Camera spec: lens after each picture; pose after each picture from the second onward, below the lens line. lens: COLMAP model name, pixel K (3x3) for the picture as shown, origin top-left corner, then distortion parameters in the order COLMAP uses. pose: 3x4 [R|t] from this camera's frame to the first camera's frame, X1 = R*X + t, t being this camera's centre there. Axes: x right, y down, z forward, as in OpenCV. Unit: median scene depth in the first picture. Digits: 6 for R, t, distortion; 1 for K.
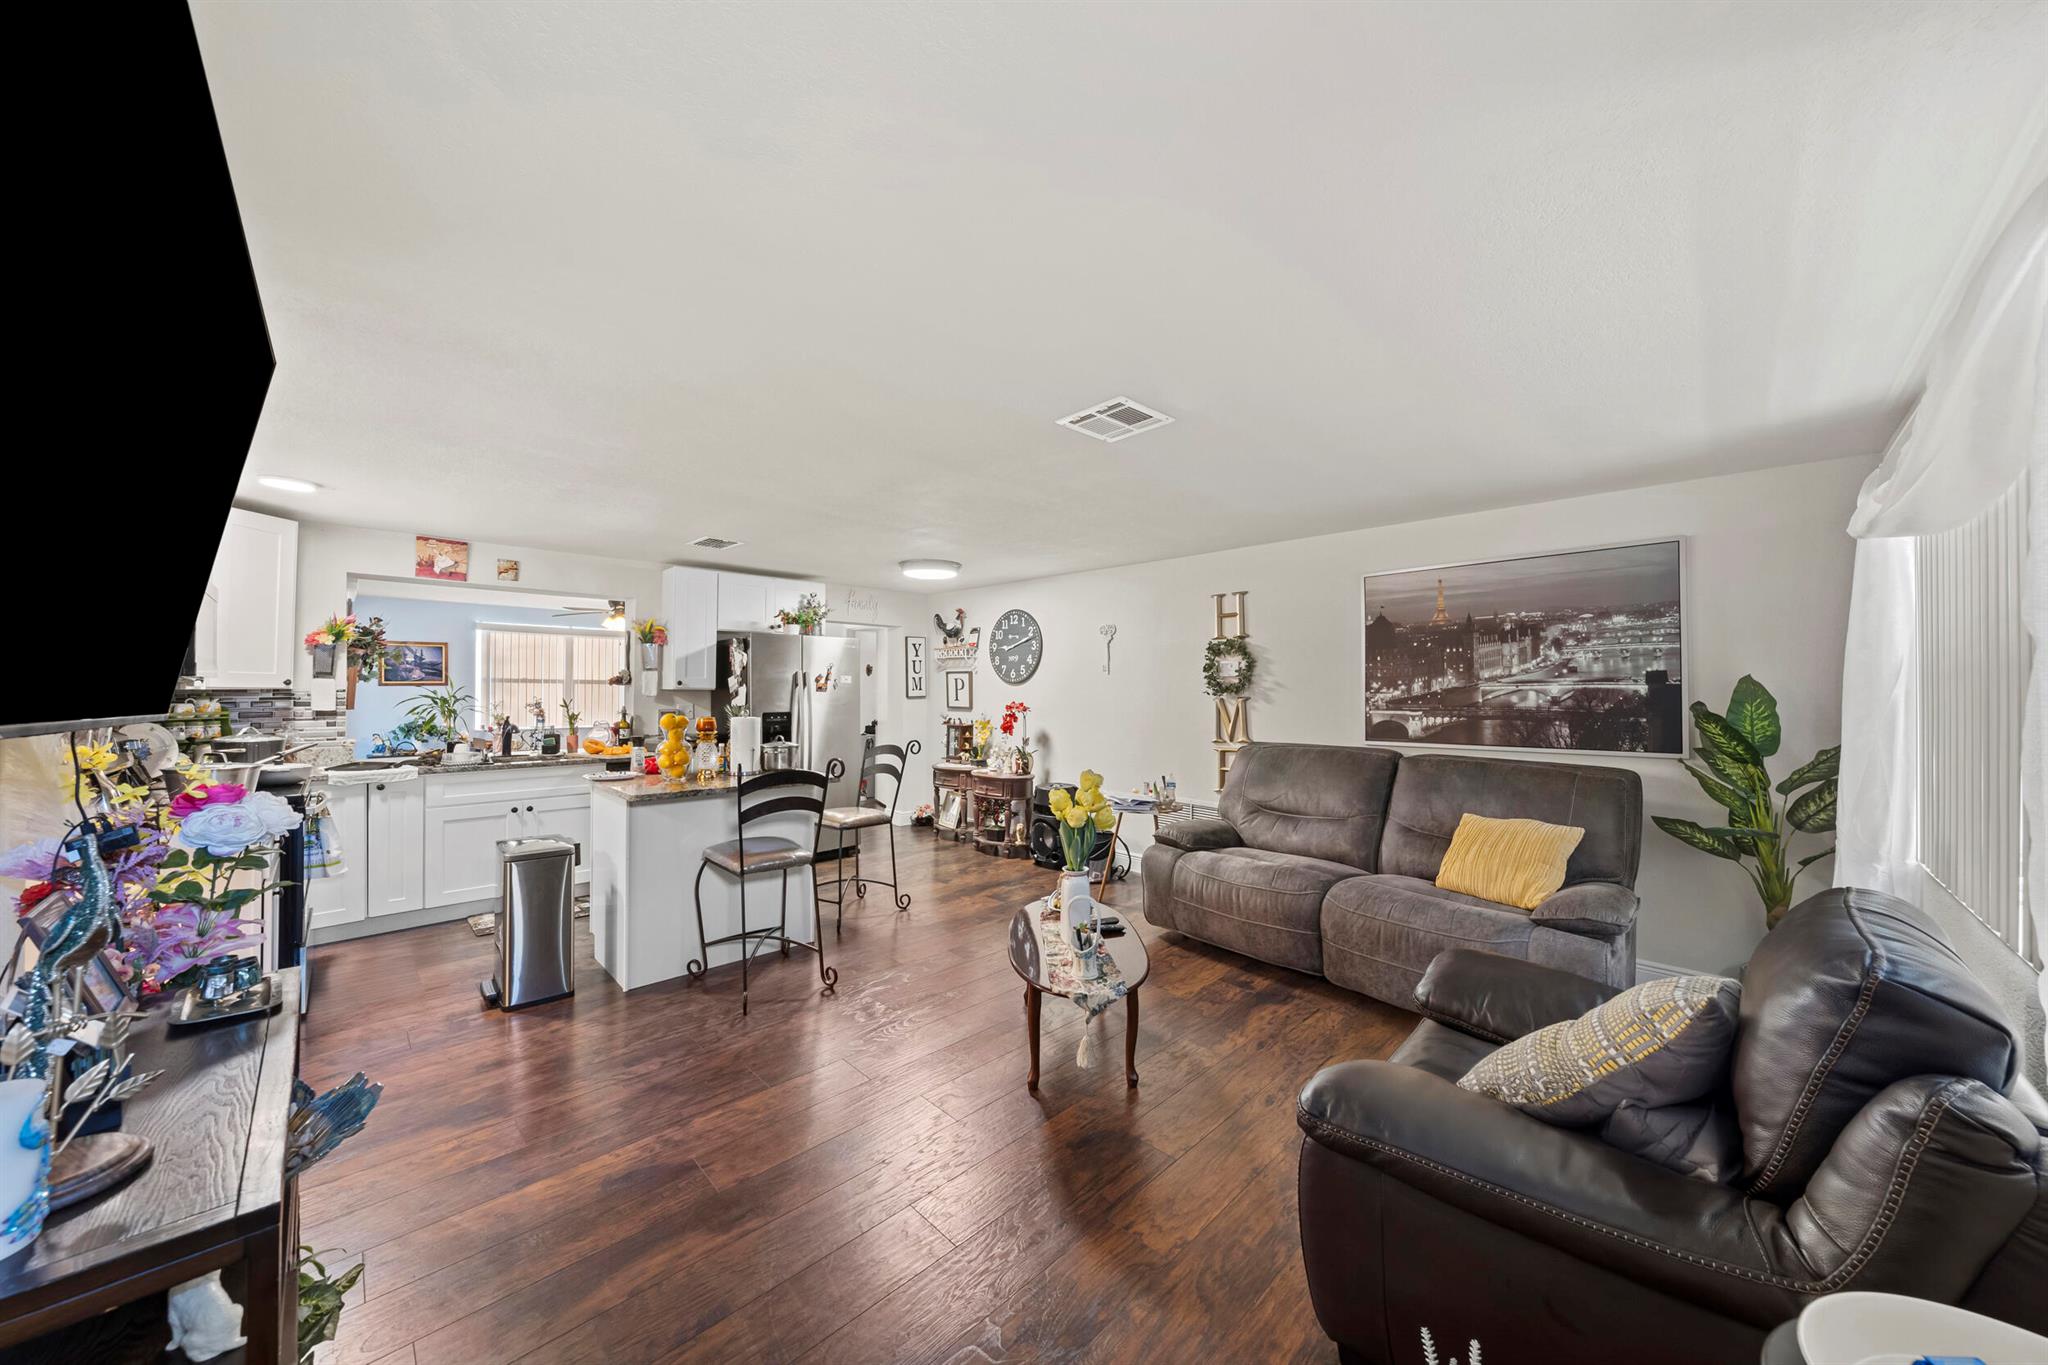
lens RADIAL K [[713.2, 0, 1028.0], [0, 713.2, 686.3], [0, 0, 1]] dist [0.000013, 0.000060]
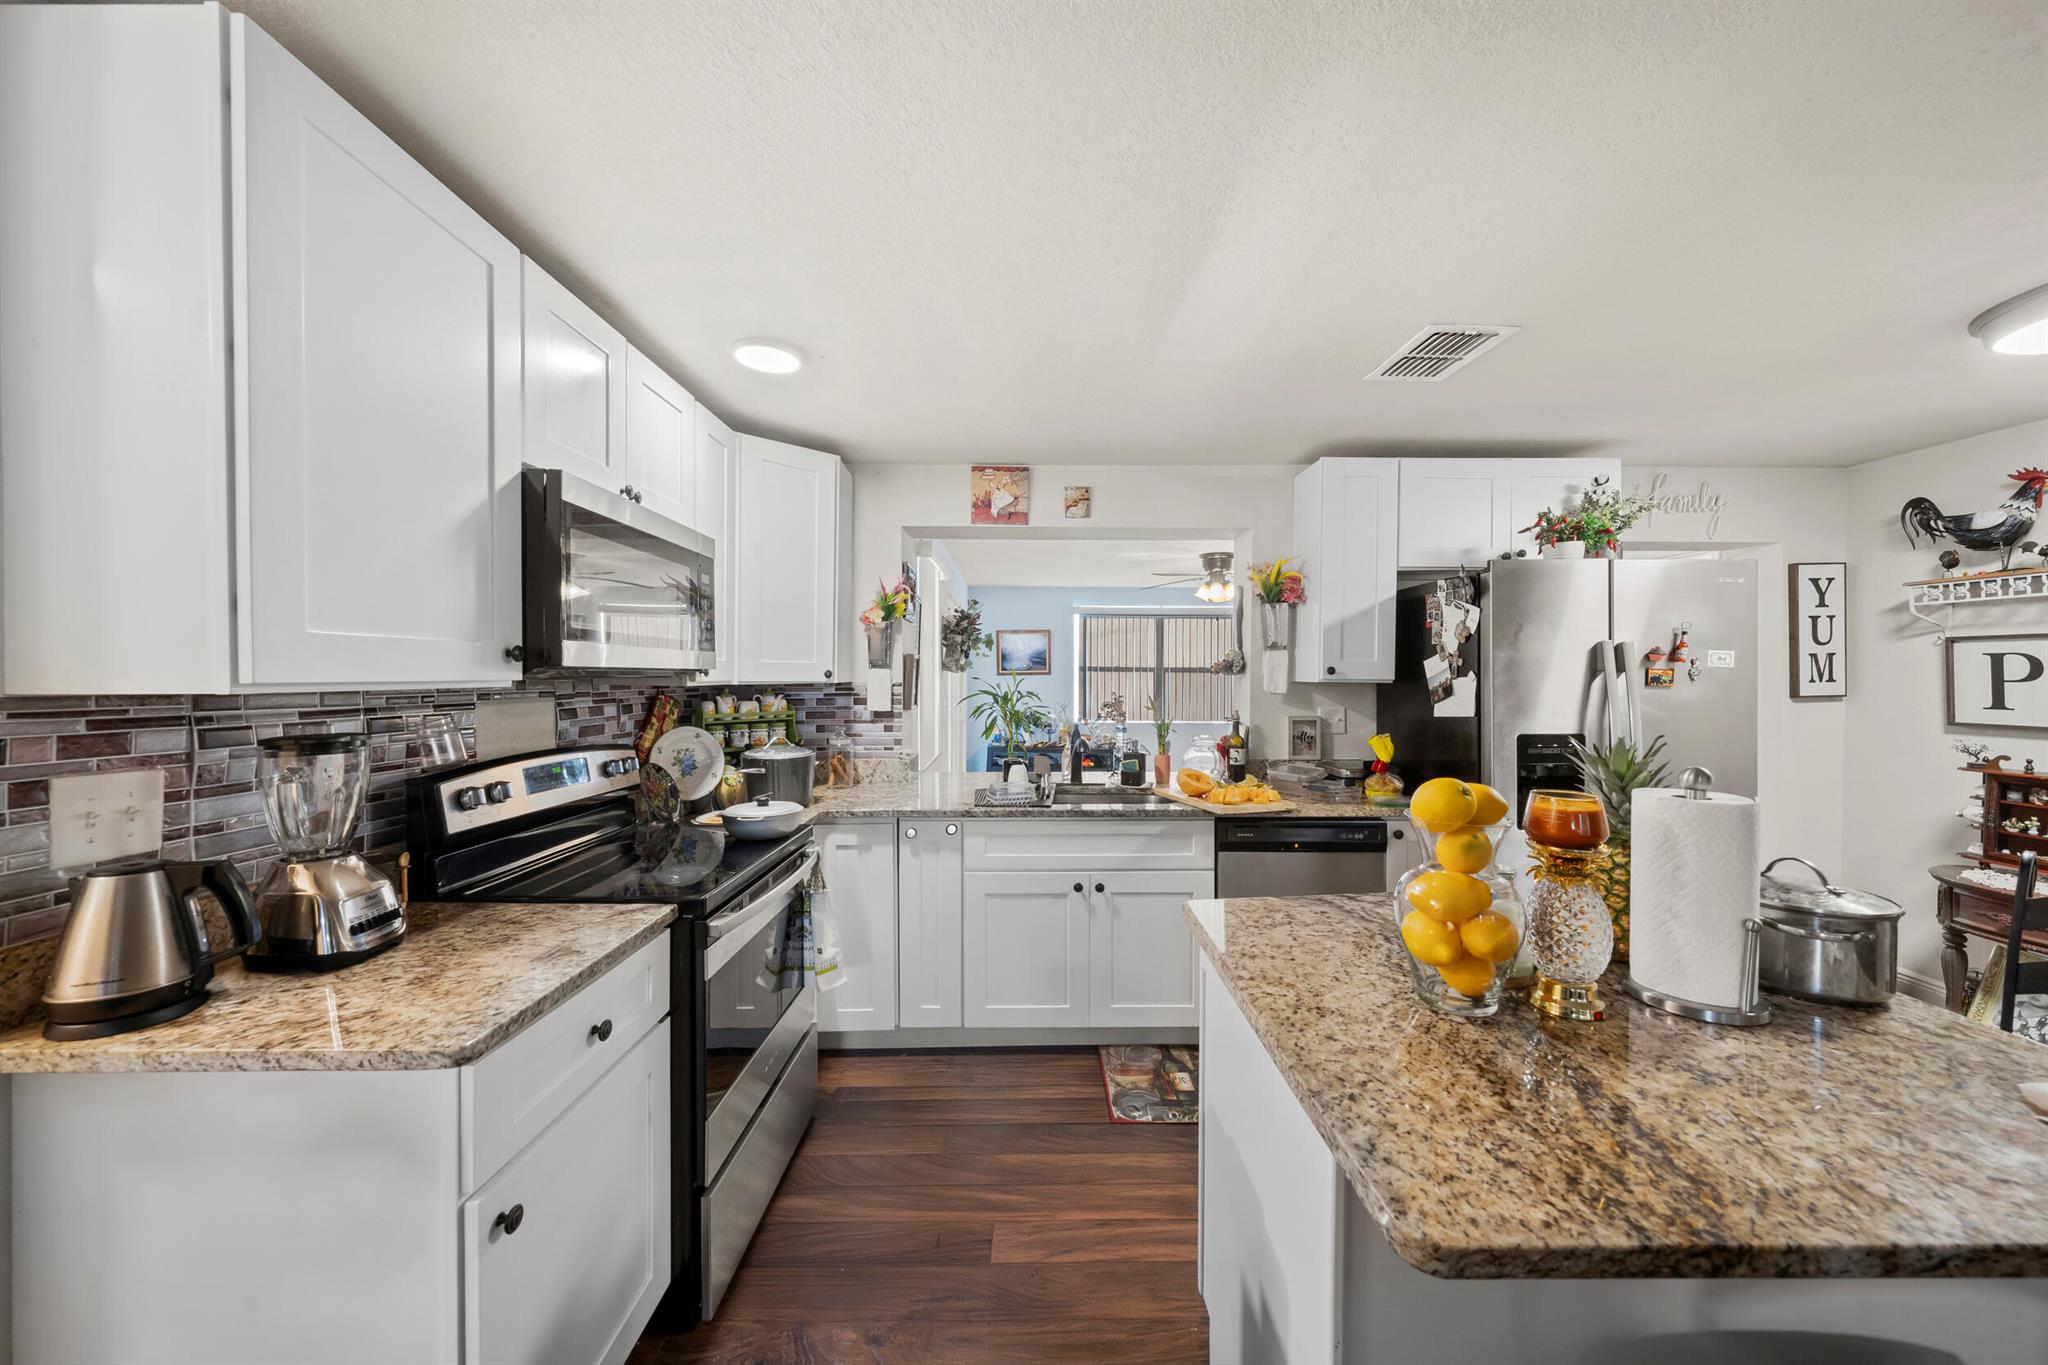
lens RADIAL K [[701.3, 0, 1021.1], [0, 701.3, 681.4], [0, 0, 1]] dist [-0.000263, -0.000041]
pose [[0.718493, 0.002855, -0.695528, -0.325563], [0.005701, 0.999934, 0.009995, -0.003554], [0.695510, -0.011147, 0.718430, 0.512881]]
